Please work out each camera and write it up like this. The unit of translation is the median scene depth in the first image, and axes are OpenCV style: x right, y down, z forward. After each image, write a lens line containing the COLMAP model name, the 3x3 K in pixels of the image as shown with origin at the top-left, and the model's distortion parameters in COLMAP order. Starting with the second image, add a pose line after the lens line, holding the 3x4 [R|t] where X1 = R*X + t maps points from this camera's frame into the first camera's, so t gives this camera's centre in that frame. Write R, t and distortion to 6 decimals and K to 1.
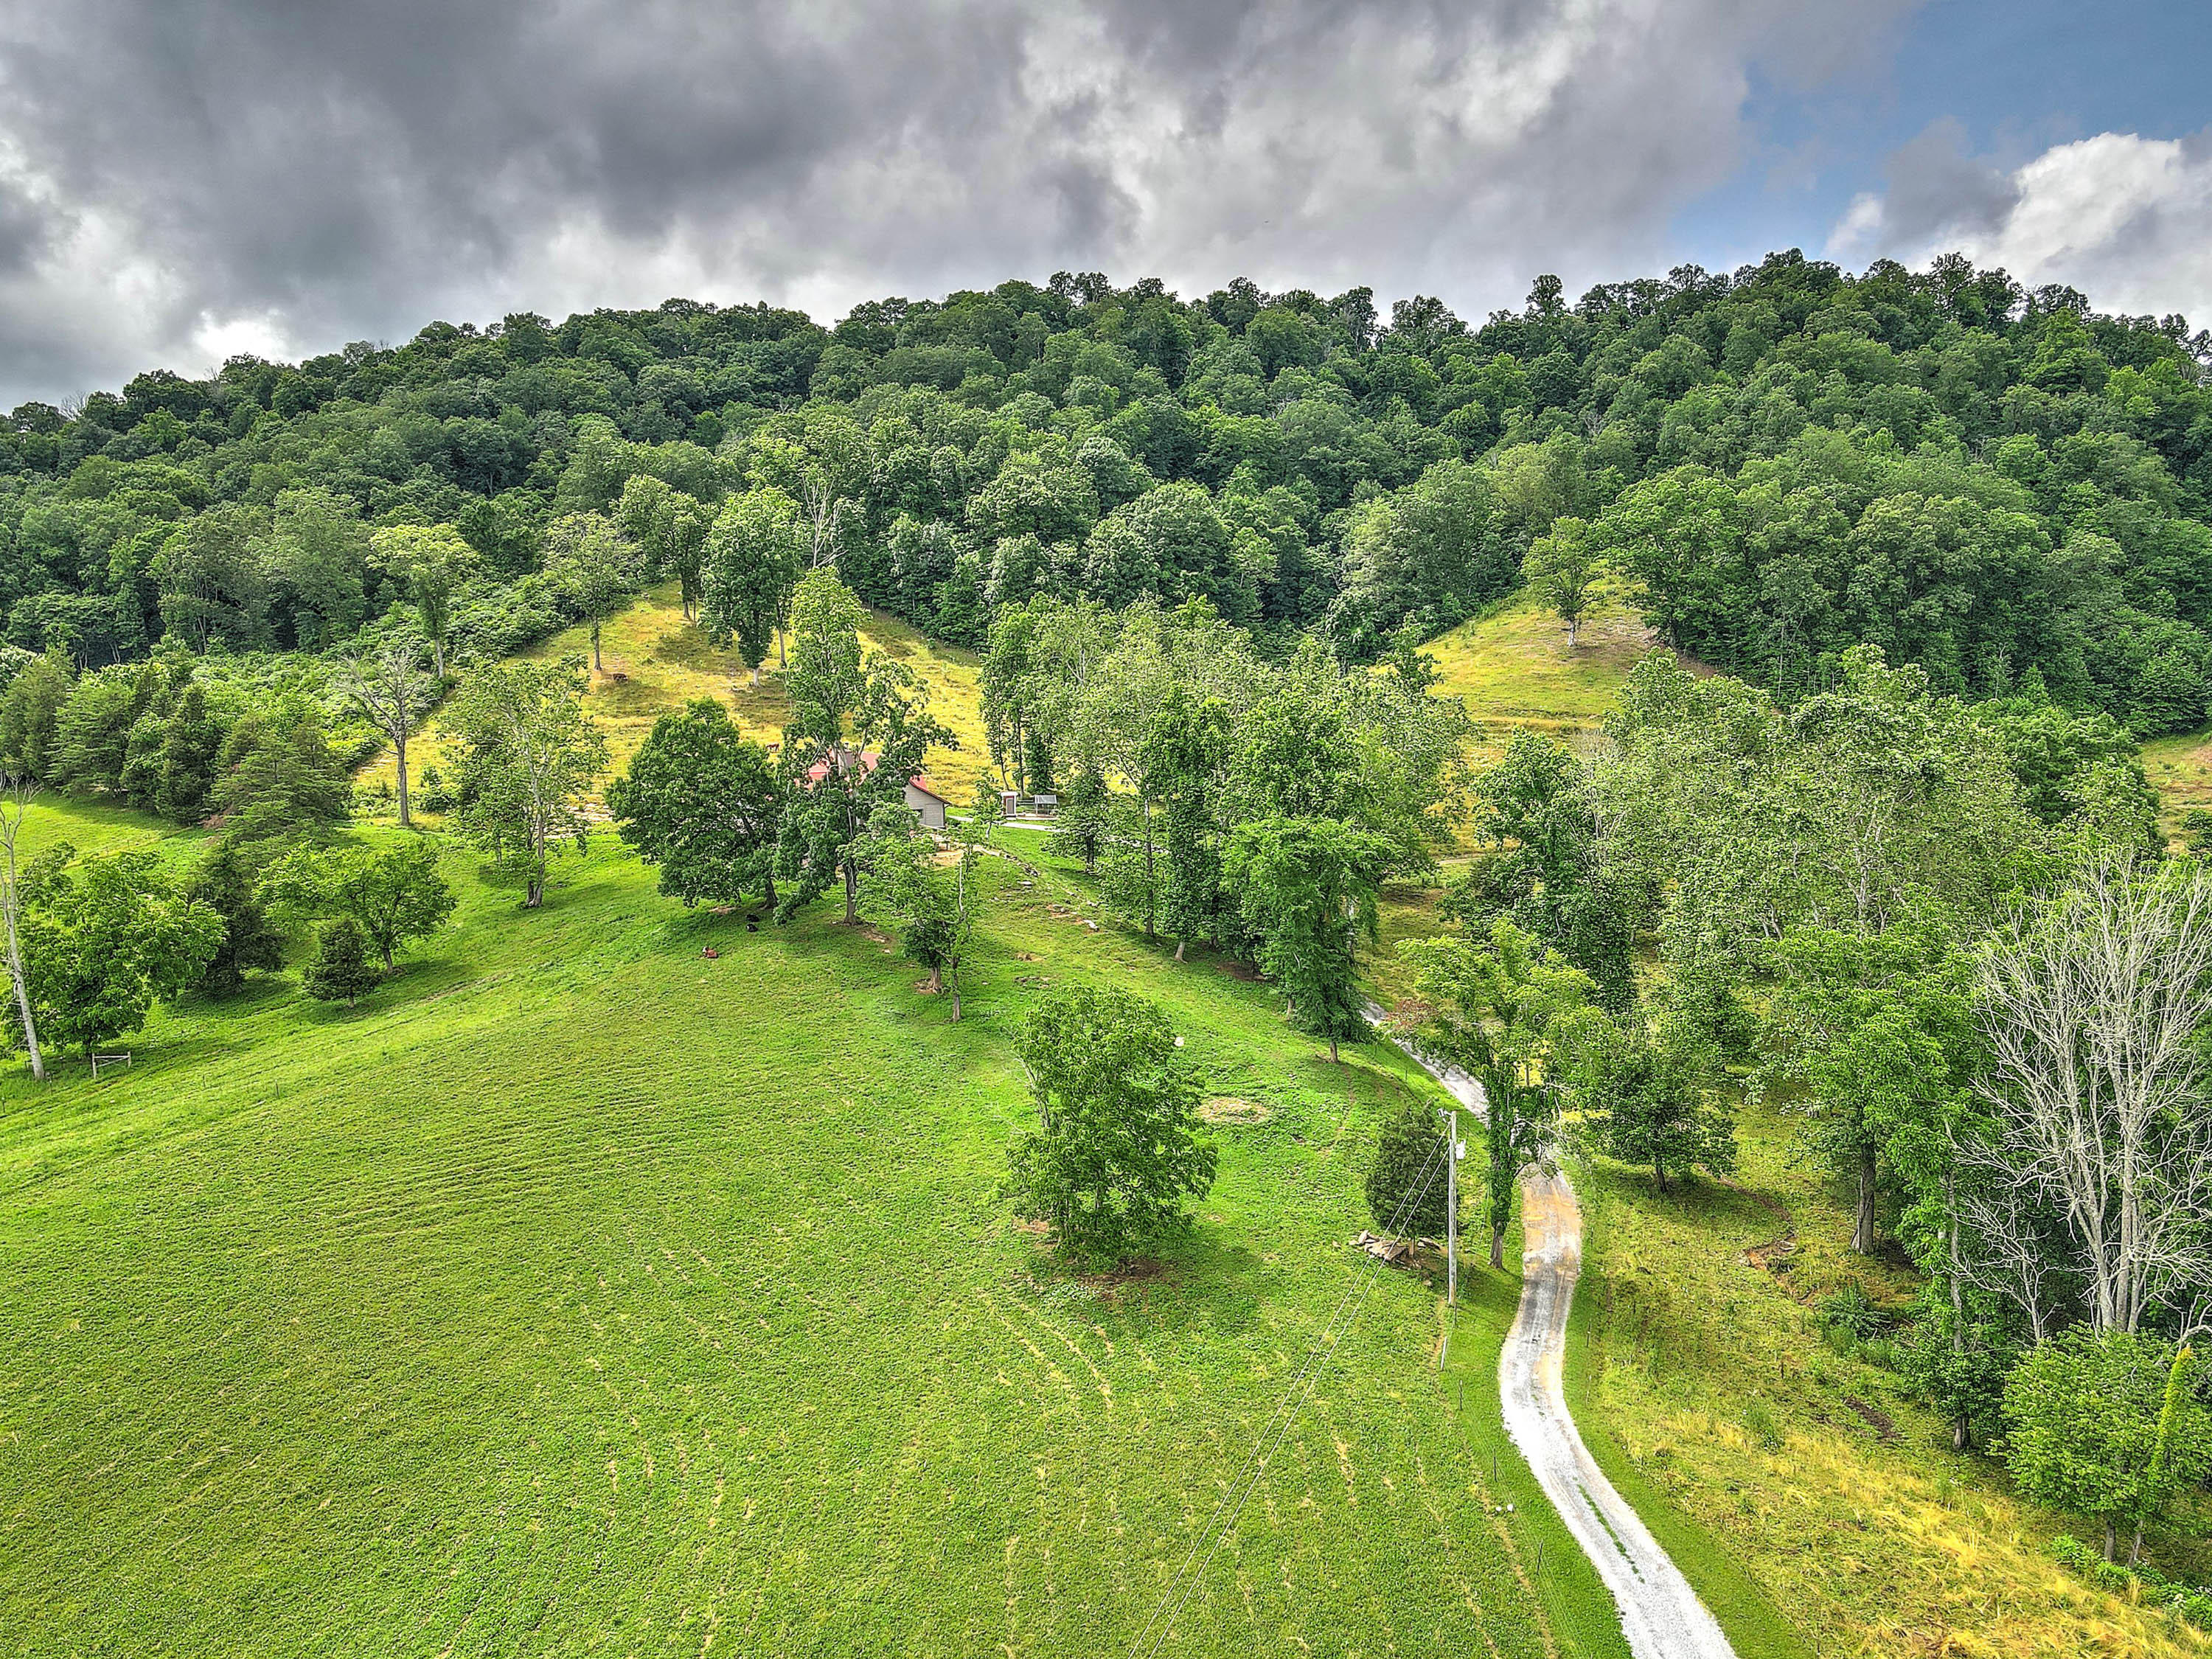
lens RADIAL K [[1613.2, 0, 1078.0], [0, 1613.2, 831.2], [0, 0, 1]] dist [0.012086, 0.009479]
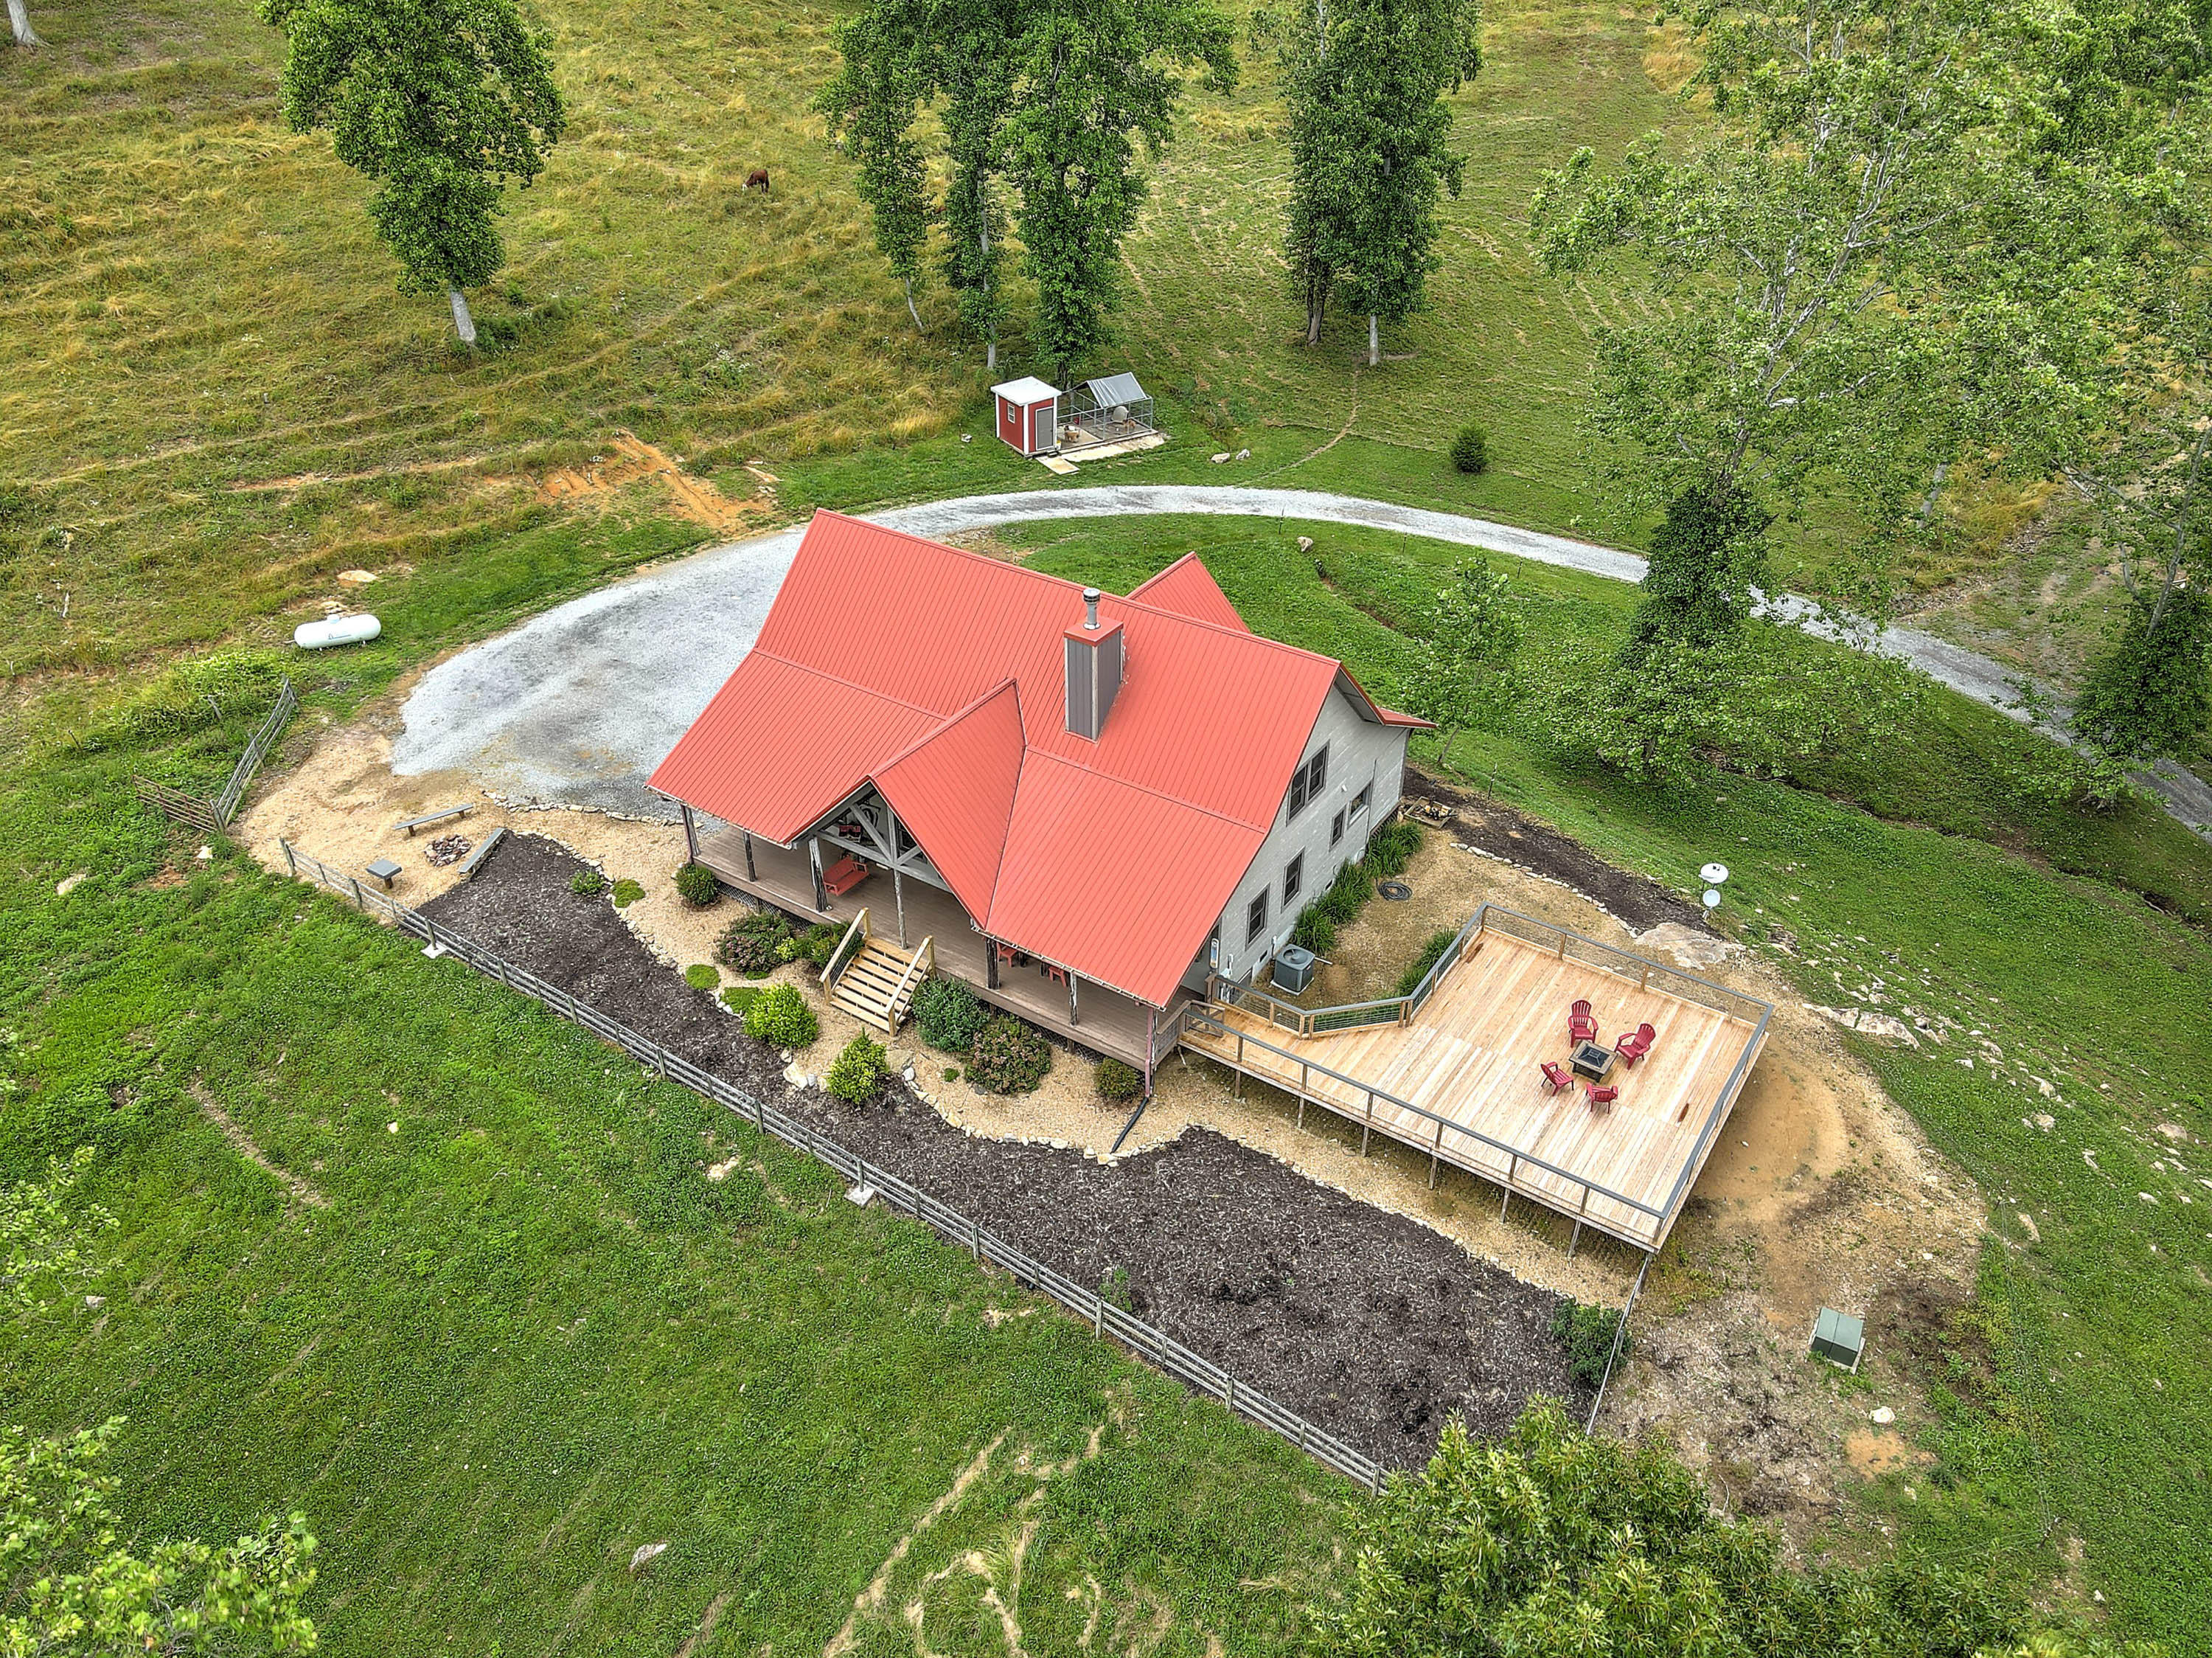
lens RADIAL K [[1625.0, 0, 1103.2], [0, 1625.0, 825.3], [0, 0, 1]] dist [-0.011329, 0.087483]
pose [[0.887994, -0.257076, 0.381286, -0.151686], [0.047561, 0.876039, 0.479889, -0.087027], [-0.457389, -0.408004, 0.790144, 0.496426]]
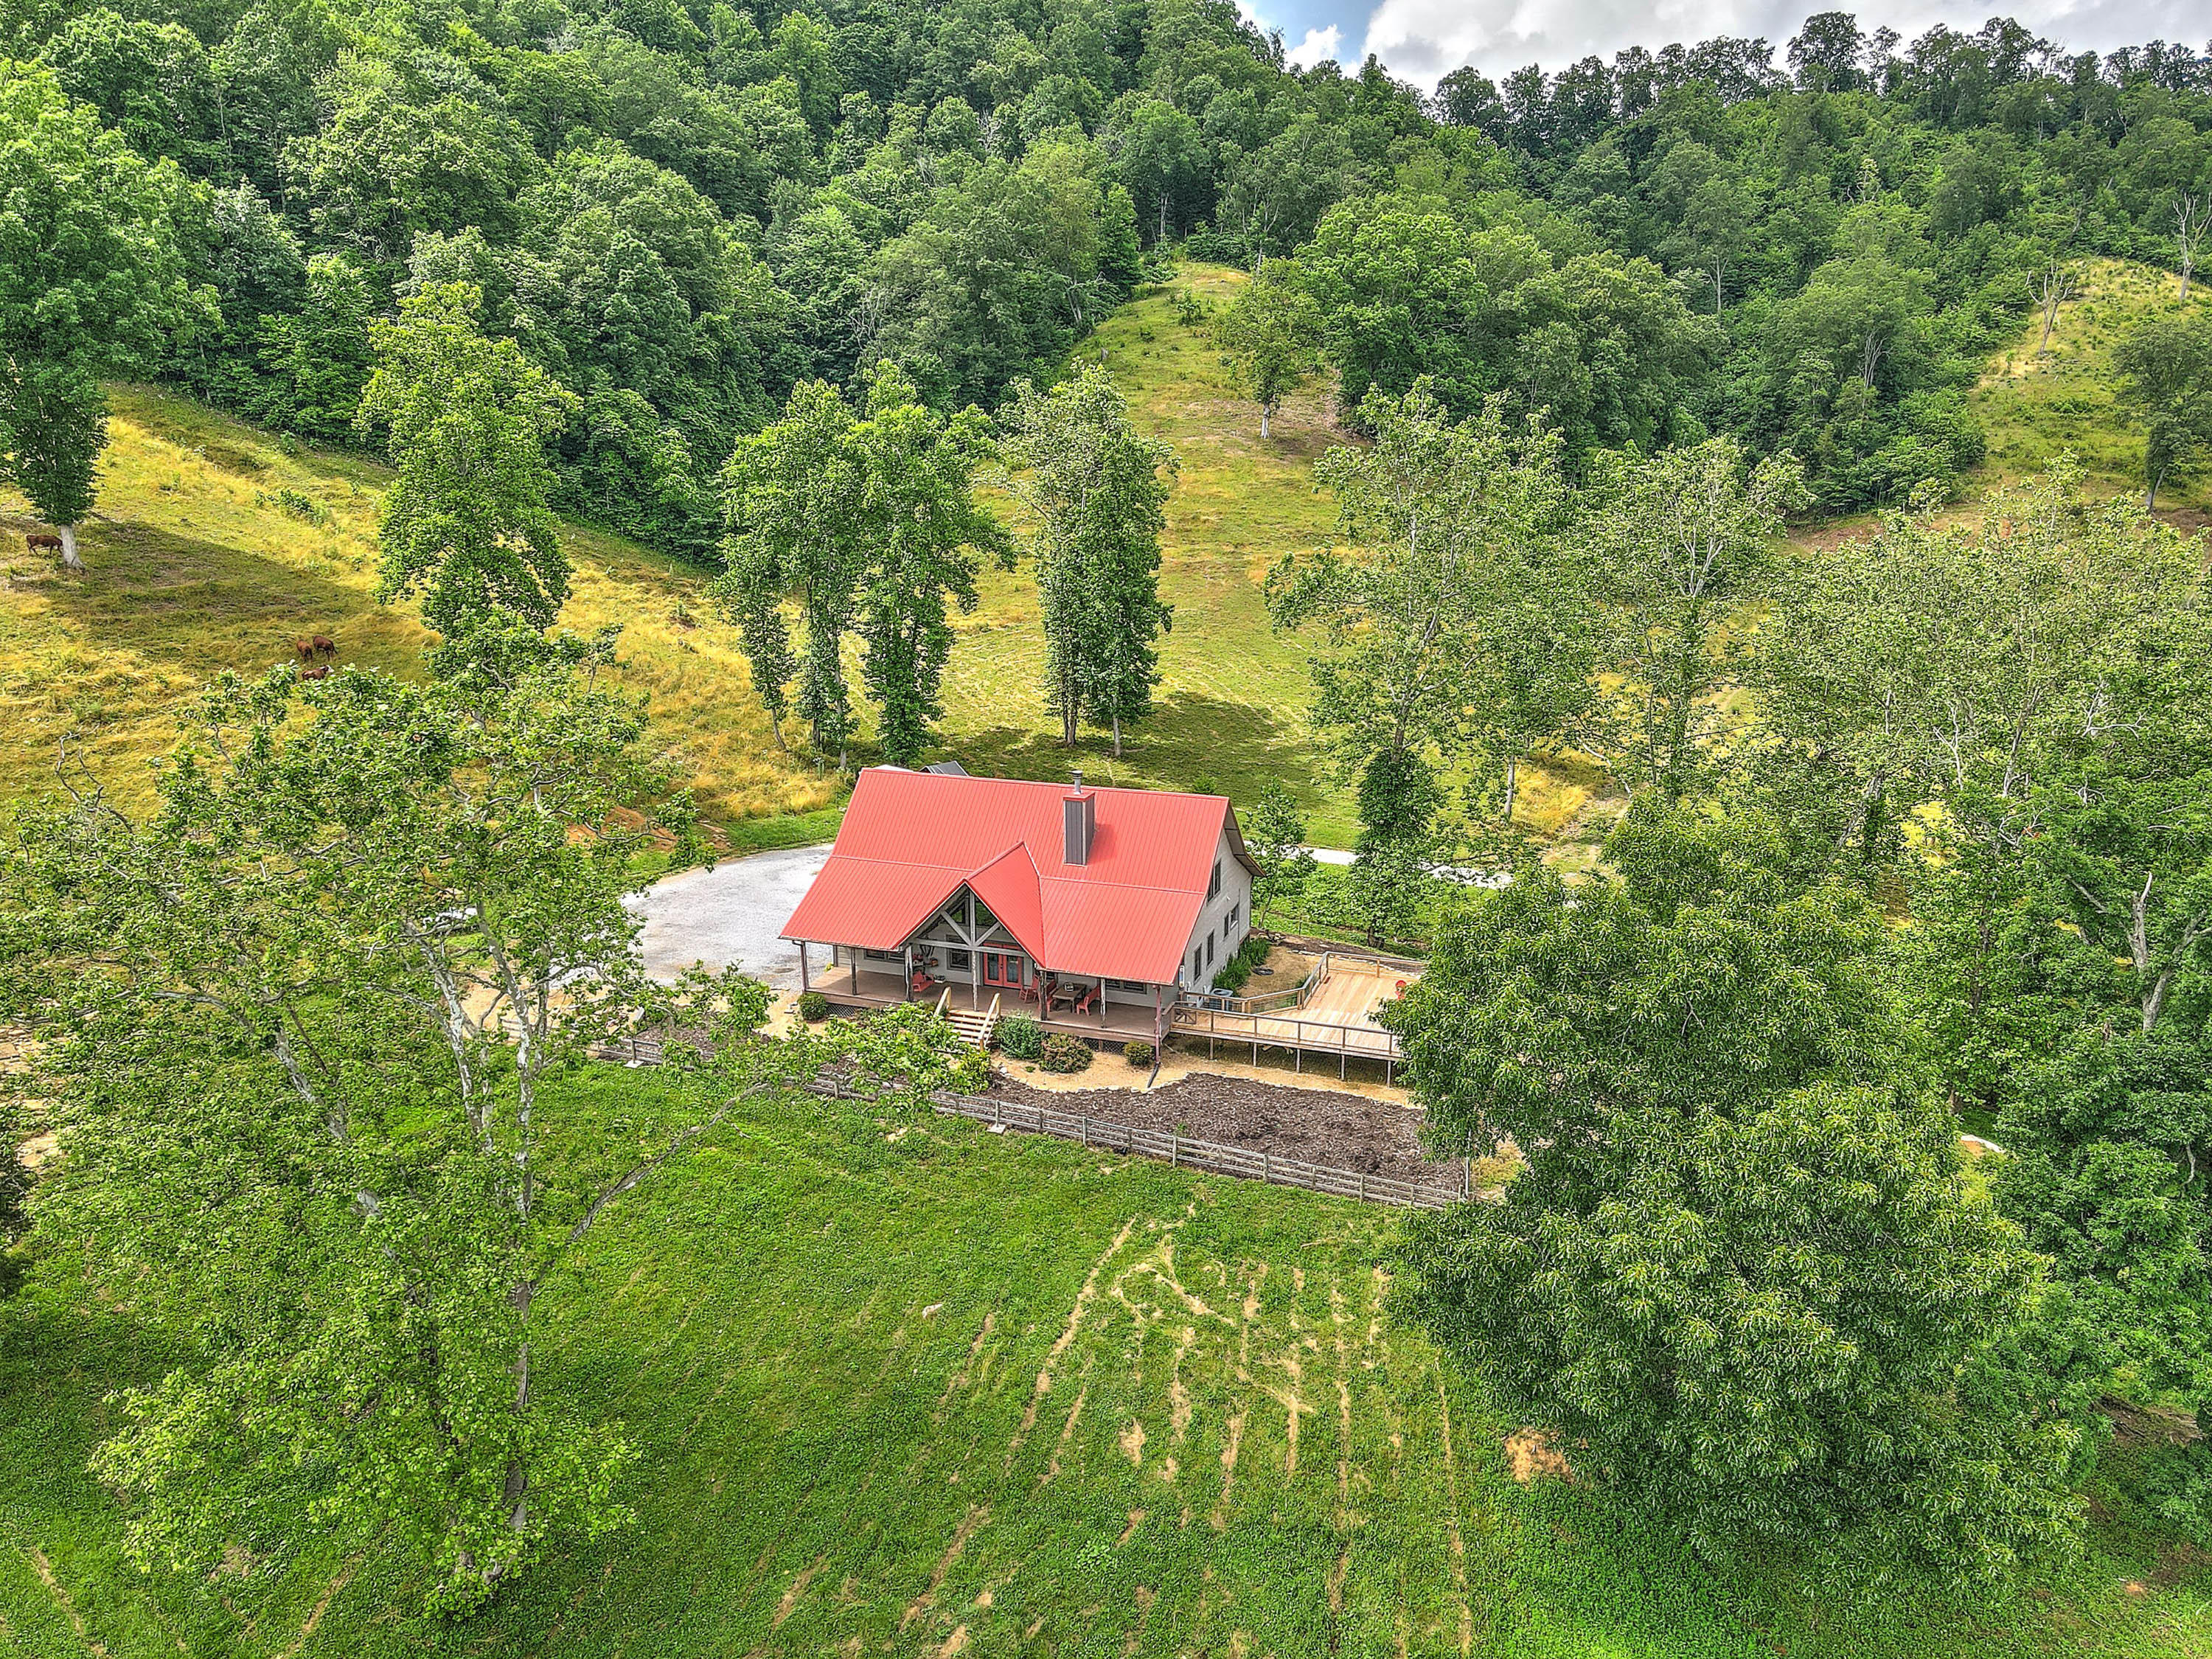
lens RADIAL K [[1624.8, 0, 1103.2], [0, 1624.8, 825.8], [0, 0, 1]] dist [-0.011329, 0.087483]
pose [[0.746882, -0.171487, 0.642463, -0.248544], [0.072844, 0.981459, 0.177288, -0.069789], [-0.660954, -0.085613, 0.745527, 0.435064]]
